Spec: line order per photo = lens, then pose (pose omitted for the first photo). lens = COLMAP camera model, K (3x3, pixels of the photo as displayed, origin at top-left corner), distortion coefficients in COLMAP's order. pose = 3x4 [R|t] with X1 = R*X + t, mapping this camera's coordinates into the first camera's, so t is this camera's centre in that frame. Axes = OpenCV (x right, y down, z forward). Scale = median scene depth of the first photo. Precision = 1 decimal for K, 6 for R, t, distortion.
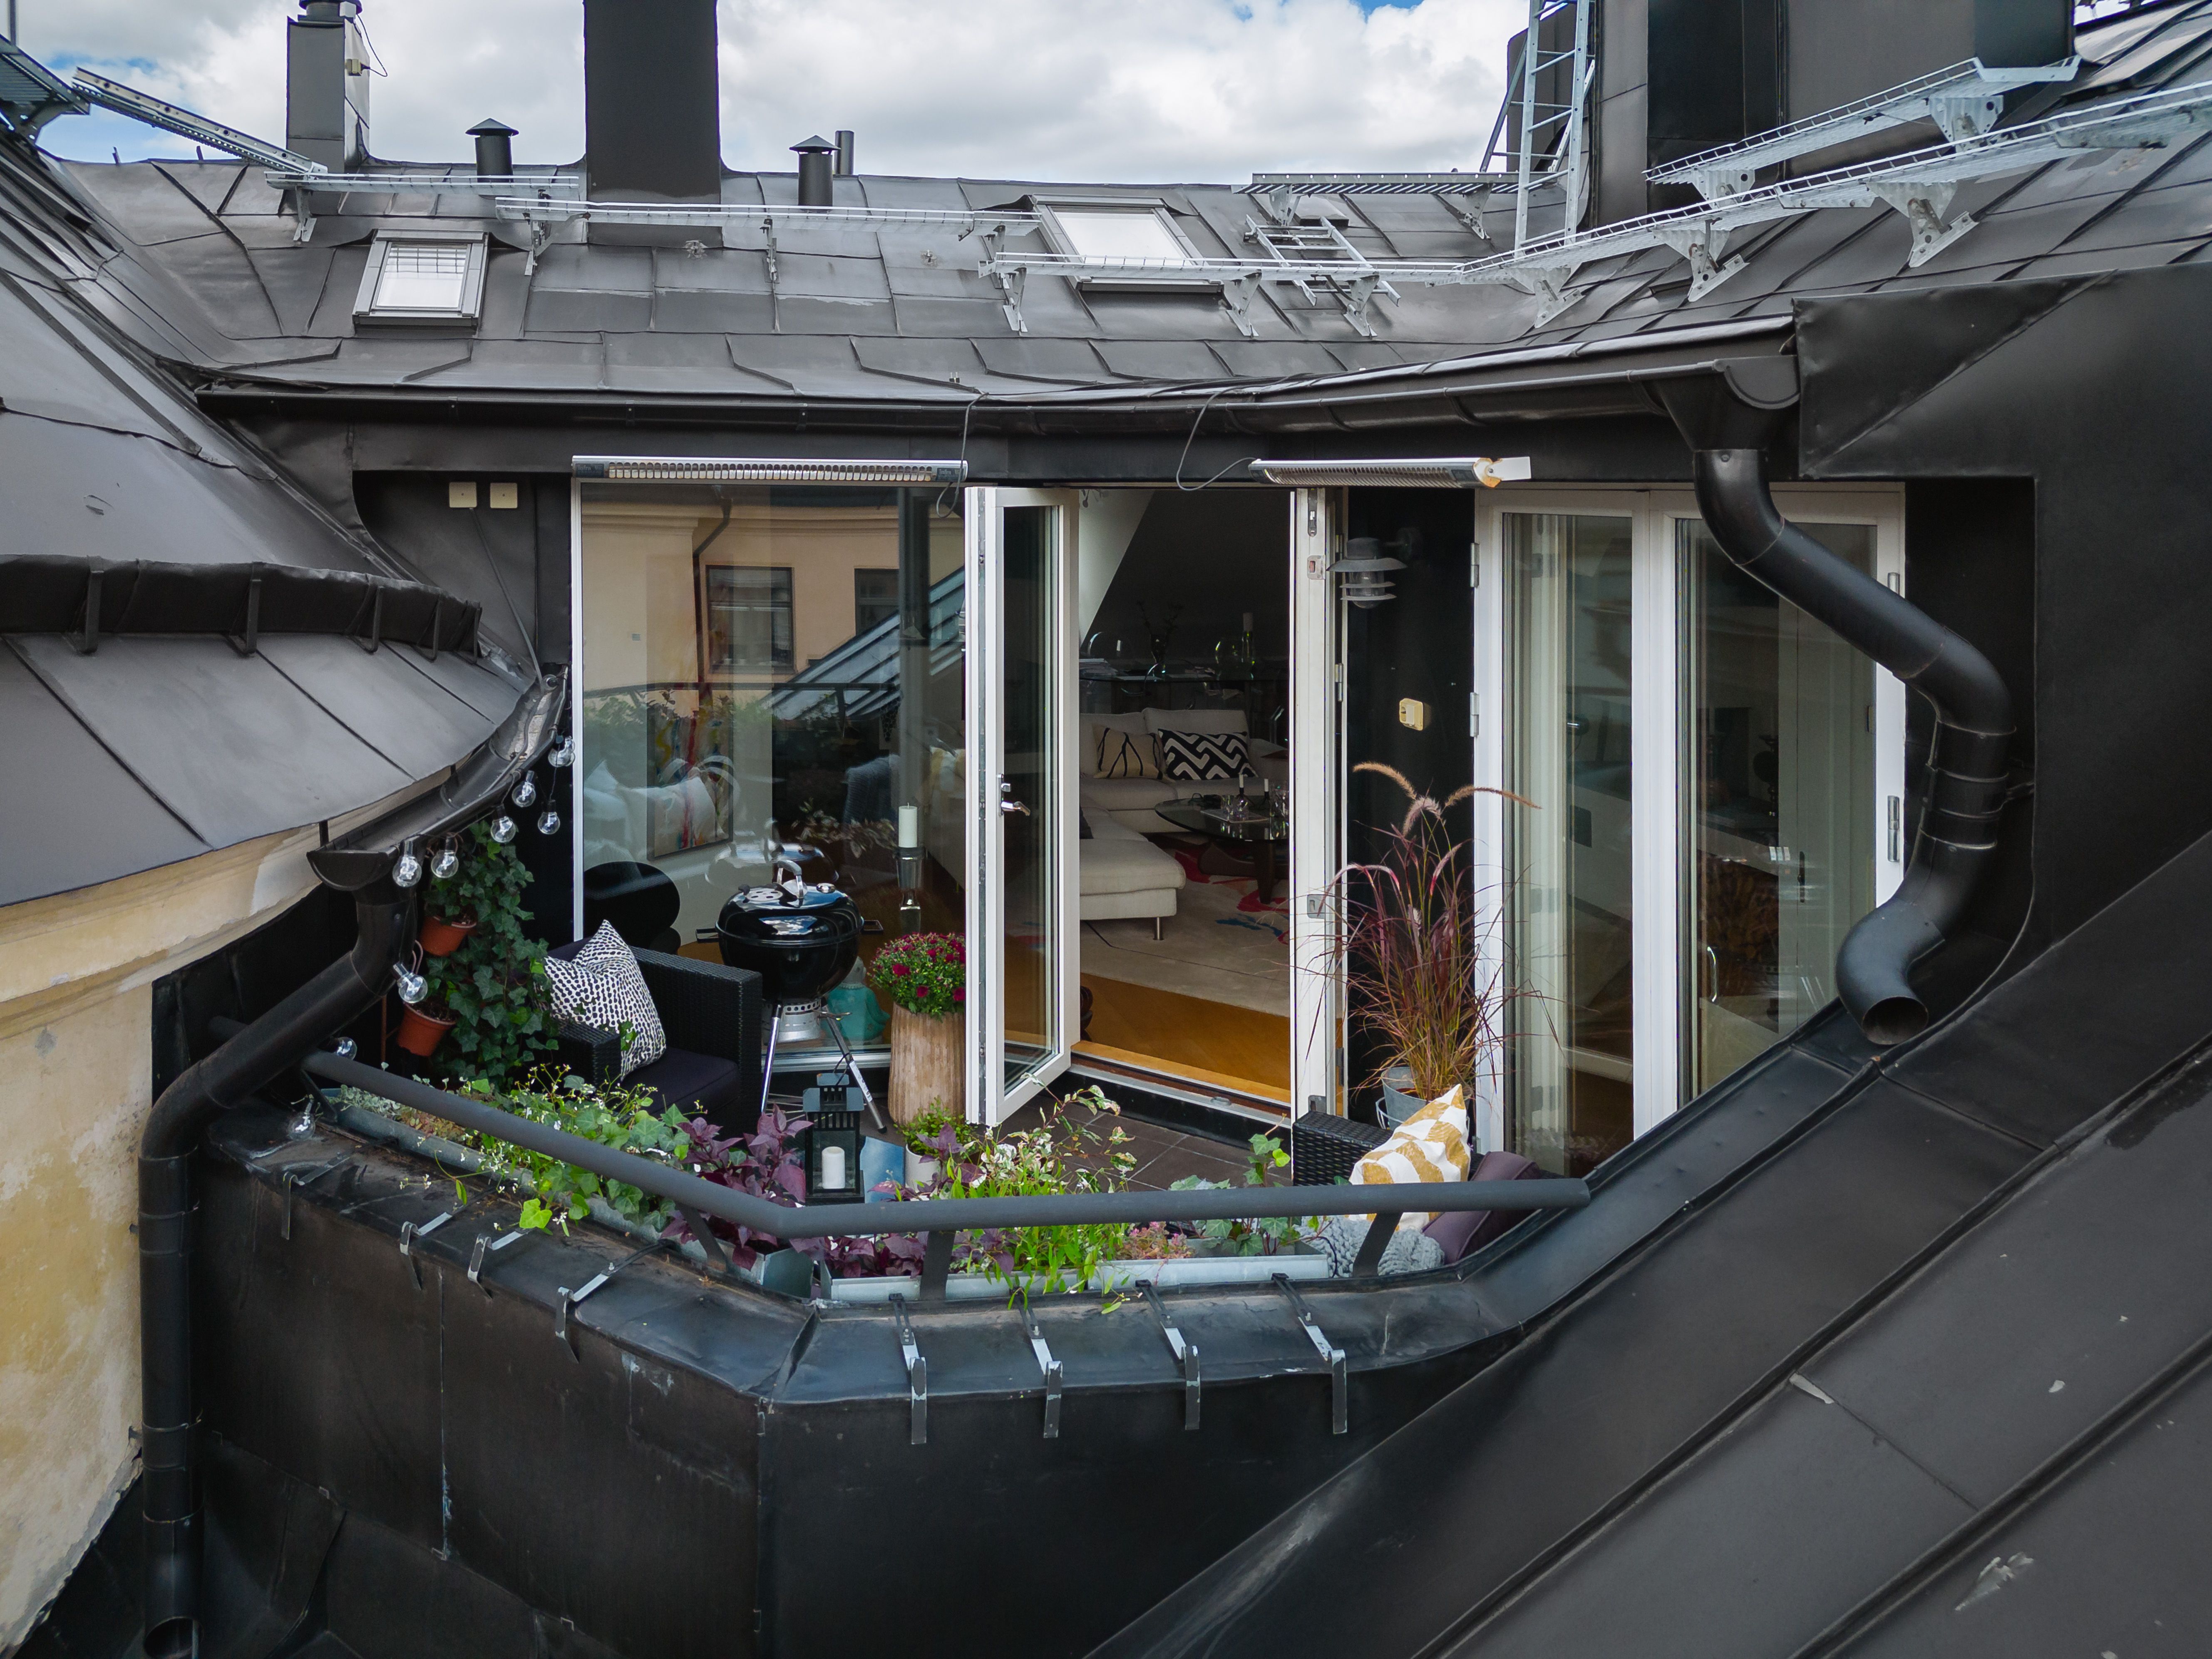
lens RADIAL K [[1524.4, 0, 1105.6], [0, 1524.4, 830.2], [0, 0, 1]] dist [0.006250, -0.000252]
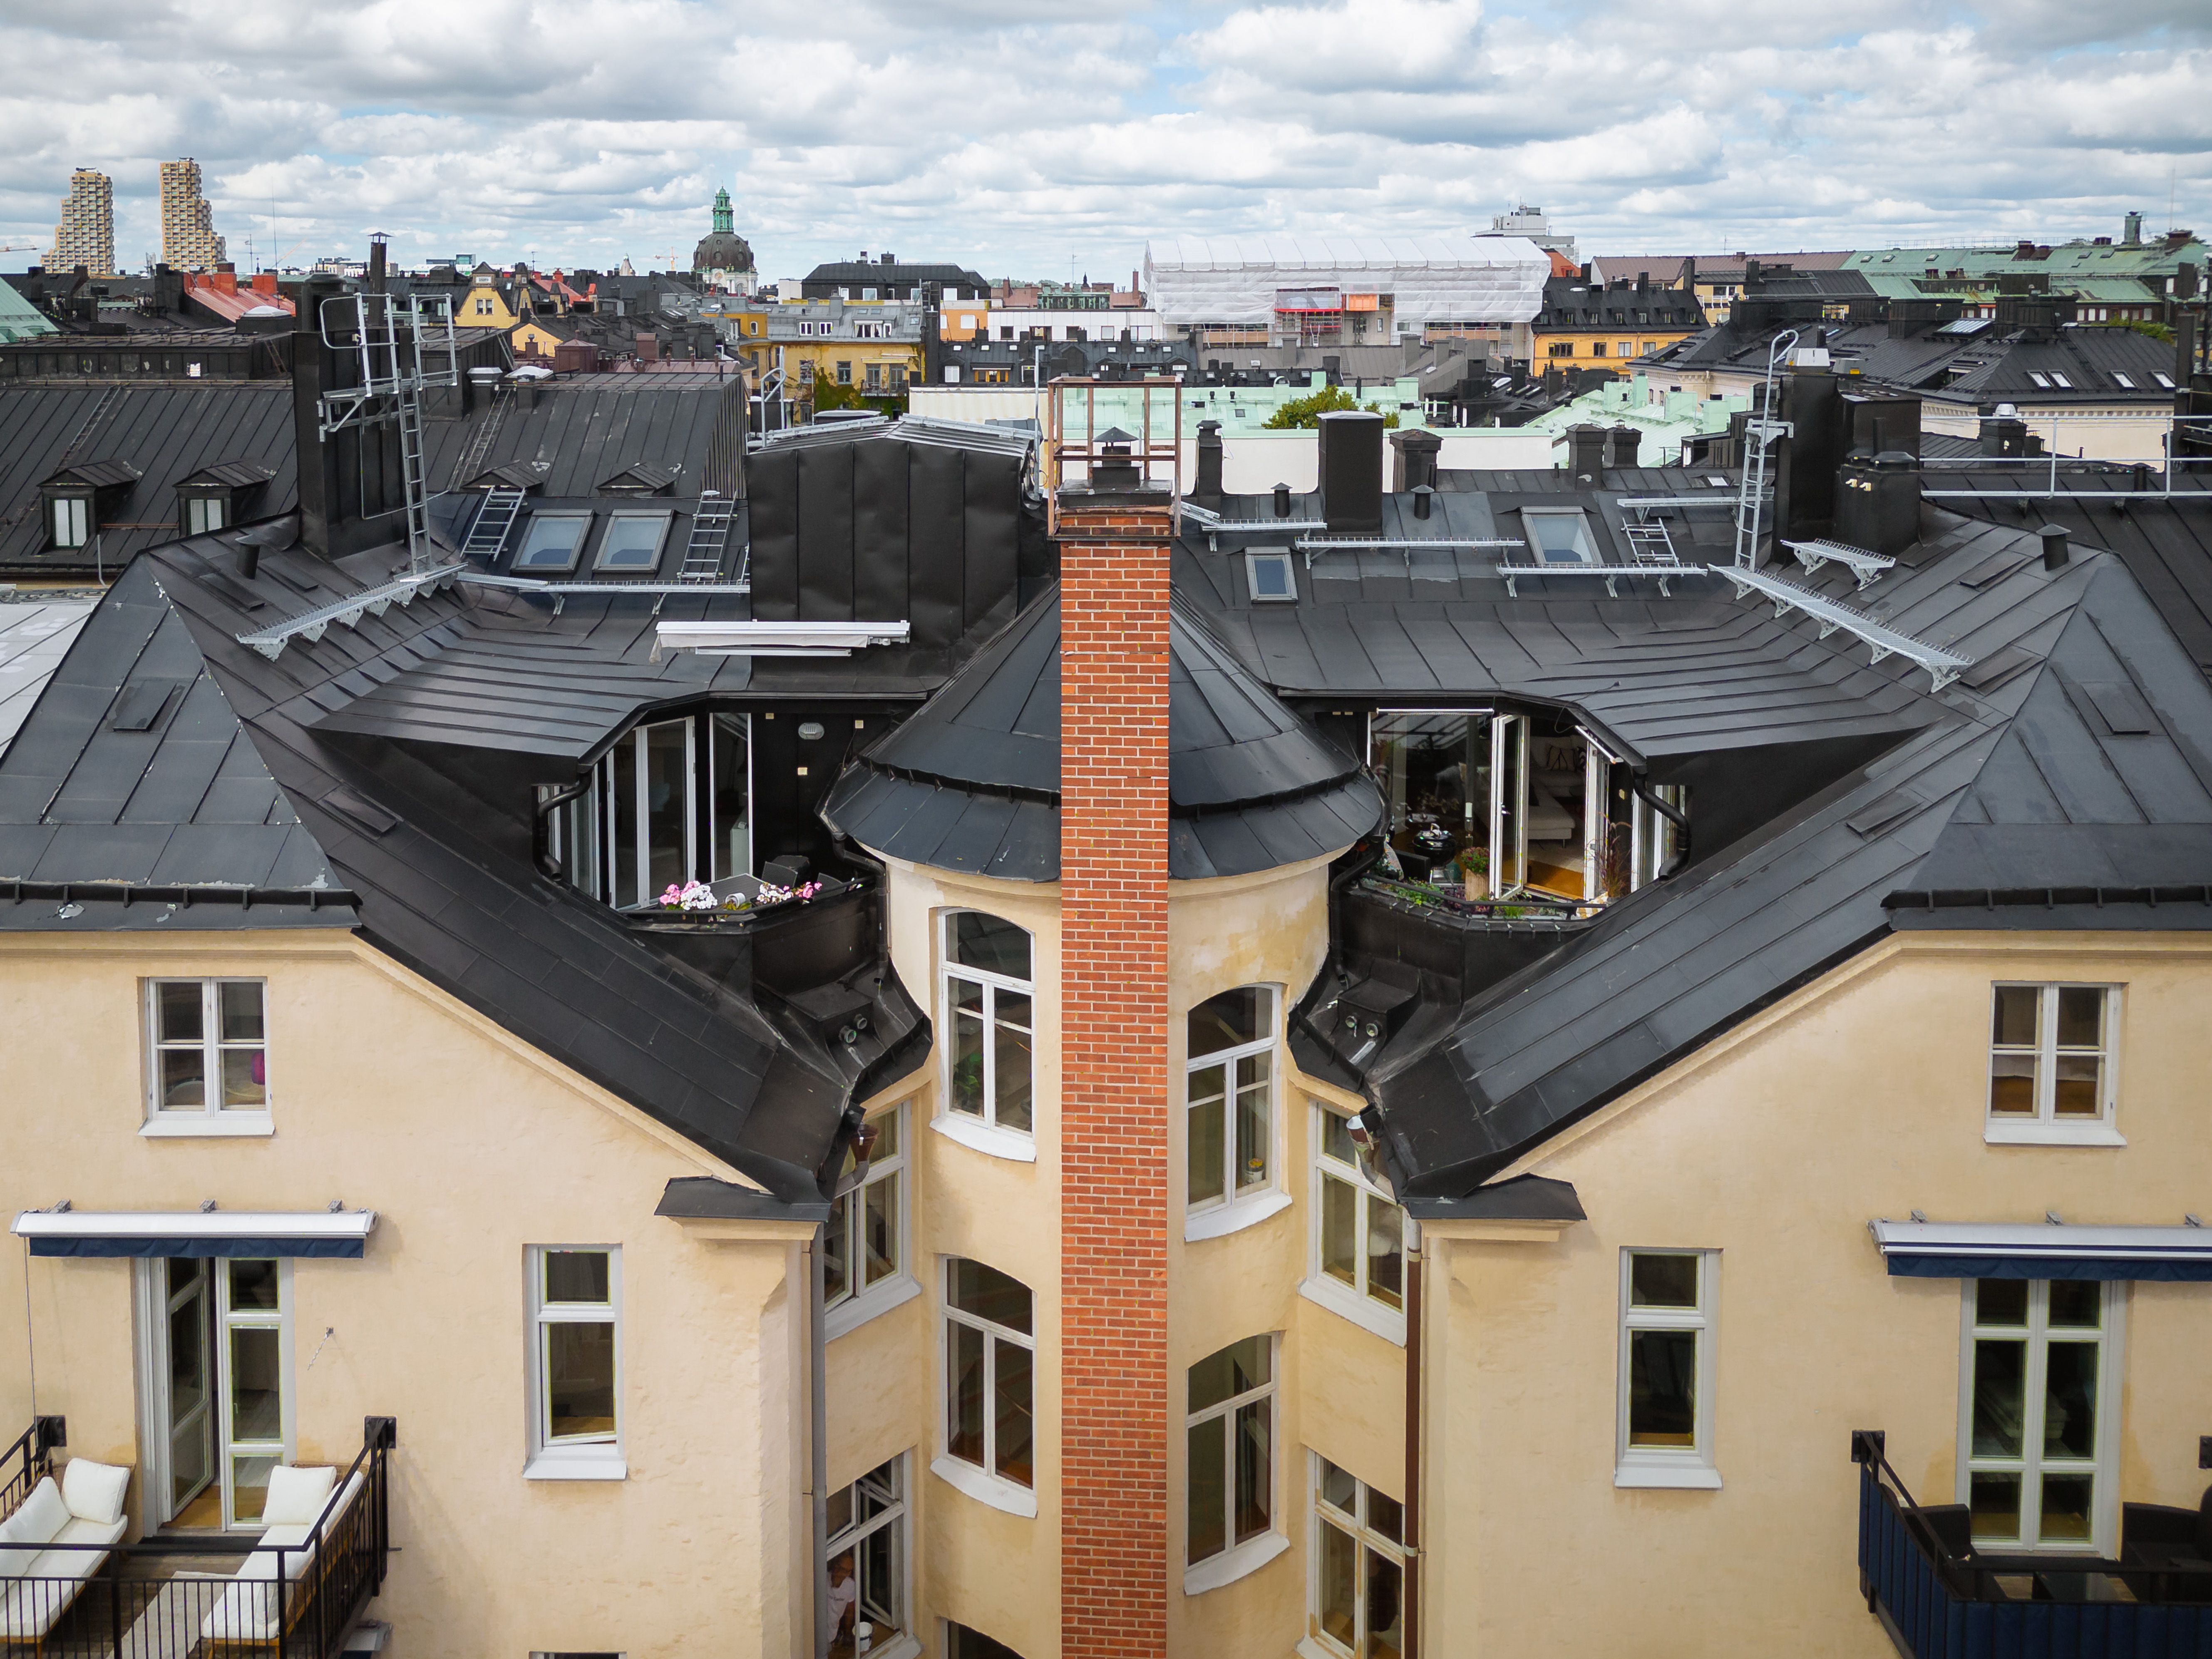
lens RADIAL K [[1524.4, 0, 1092.1], [0, 1524.4, 816.2], [0, 0, 1]] dist [0.006250, -0.000252]
pose [[0.947272, 0.028227, -0.319185, 0.144630], [-0.001989, 0.996611, 0.082232, -0.271026], [0.320425, -0.077262, 0.944118, -2.388092]]
